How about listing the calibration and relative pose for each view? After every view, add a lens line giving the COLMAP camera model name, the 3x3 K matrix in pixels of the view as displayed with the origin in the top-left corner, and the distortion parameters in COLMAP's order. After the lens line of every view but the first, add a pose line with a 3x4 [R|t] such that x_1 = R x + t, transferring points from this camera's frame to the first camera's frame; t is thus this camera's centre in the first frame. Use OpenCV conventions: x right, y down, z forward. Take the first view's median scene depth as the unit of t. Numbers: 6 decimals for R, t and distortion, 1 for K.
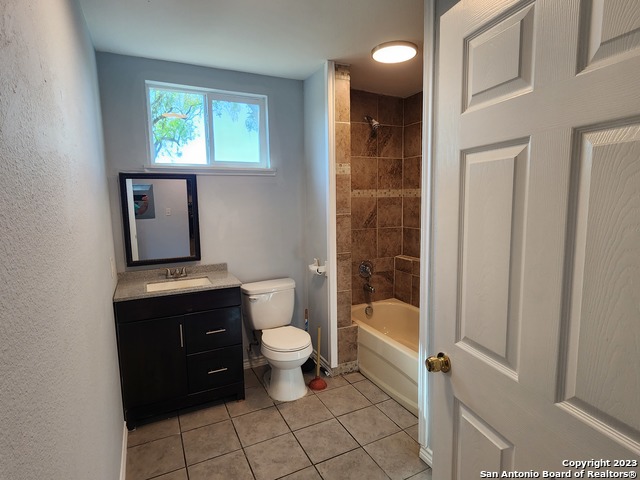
lens RADIAL K [[349.8, 0, 320.9], [0, 349.8, 241.0], [0, 0, 1]] dist [0.003119, -0.001793]
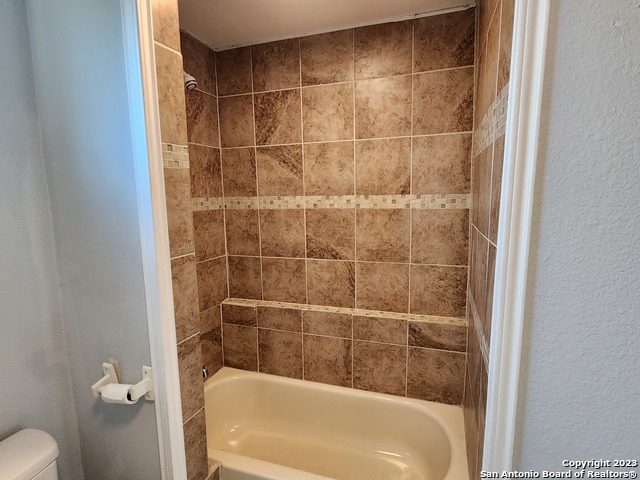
lens RADIAL K [[349.8, 0, 315.6], [0, 349.8, 242.4], [0, 0, 1]] dist [0.003119, -0.001793]
pose [[0.712286, -0.093501, 0.695634, -0.126630], [0.092061, 0.994971, 0.039470, -0.096278], [-0.695826, 0.035927, 0.717311, 0.549066]]
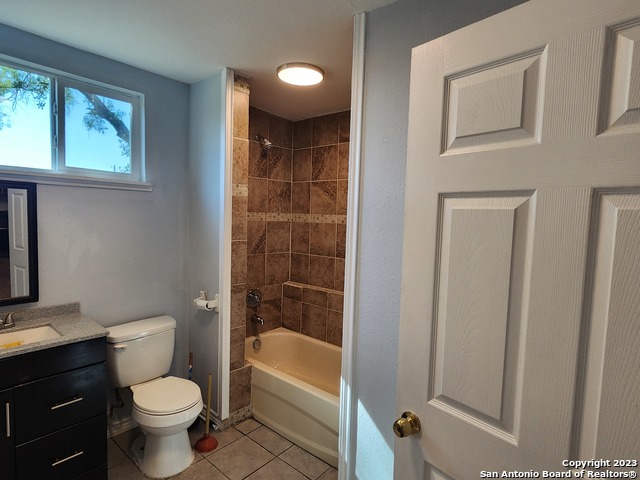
lens RADIAL K [[349.8, 0, 318.1], [0, 349.8, 239.9], [0, 0, 1]] dist [0.003119, -0.001793]
pose [[0.919531, 0.016516, 0.392670, -0.099431], [0.002901, 0.998804, -0.048804, -0.034426], [-0.393006, 0.046016, 0.918384, 0.106146]]
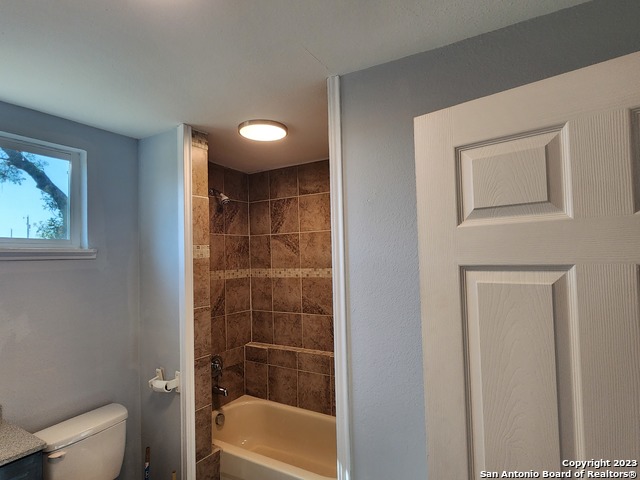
lens RADIAL K [[349.8, 0, 316.8], [0, 349.8, 243.2], [0, 0, 1]] dist [0.003119, -0.001793]
pose [[0.843483, 0.013456, 0.536988, -0.144003], [0.078864, 0.985751, -0.148578, -0.081357], [-0.531335, 0.167671, 0.830403, 0.173188]]
